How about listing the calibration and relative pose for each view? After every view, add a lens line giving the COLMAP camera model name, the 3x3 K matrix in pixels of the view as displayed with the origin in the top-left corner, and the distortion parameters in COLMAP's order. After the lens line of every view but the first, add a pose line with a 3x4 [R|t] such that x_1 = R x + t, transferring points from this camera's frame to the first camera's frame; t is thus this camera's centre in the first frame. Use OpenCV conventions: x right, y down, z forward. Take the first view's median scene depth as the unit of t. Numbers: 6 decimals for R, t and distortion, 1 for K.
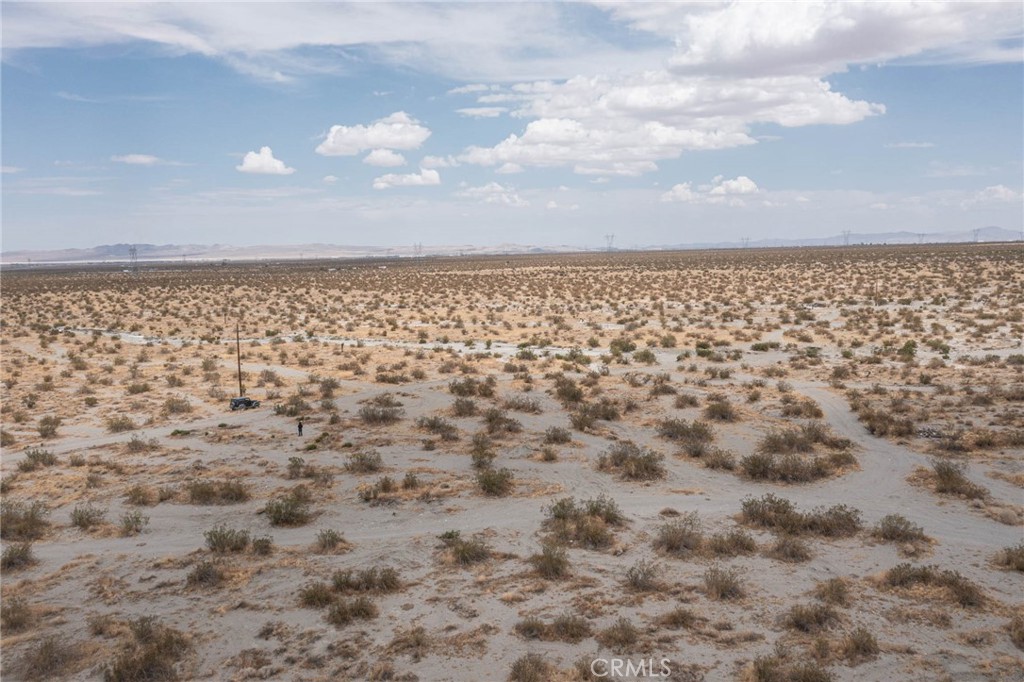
lens RADIAL K [[783.8, 0, 514.7], [0, 783.8, 401.4], [0, 0, 1]] dist [-0.014374, 0.012057]
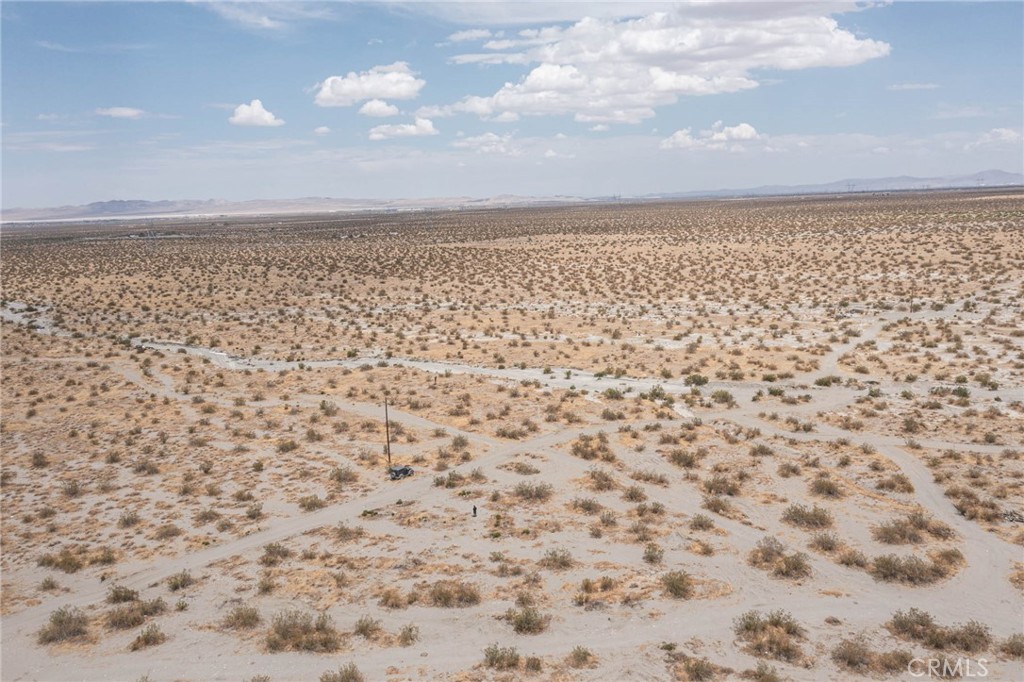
lens RADIAL K [[774.2, 0, 514.3], [0, 774.2, 425.3], [0, 0, 1]] dist [-0.008783, 0.008127]
pose [[0.999853, -0.016622, 0.004102, -0.106216], [0.016138, 0.995020, 0.098361, -0.101661], [-0.005717, -0.098280, 0.995142, -0.074071]]
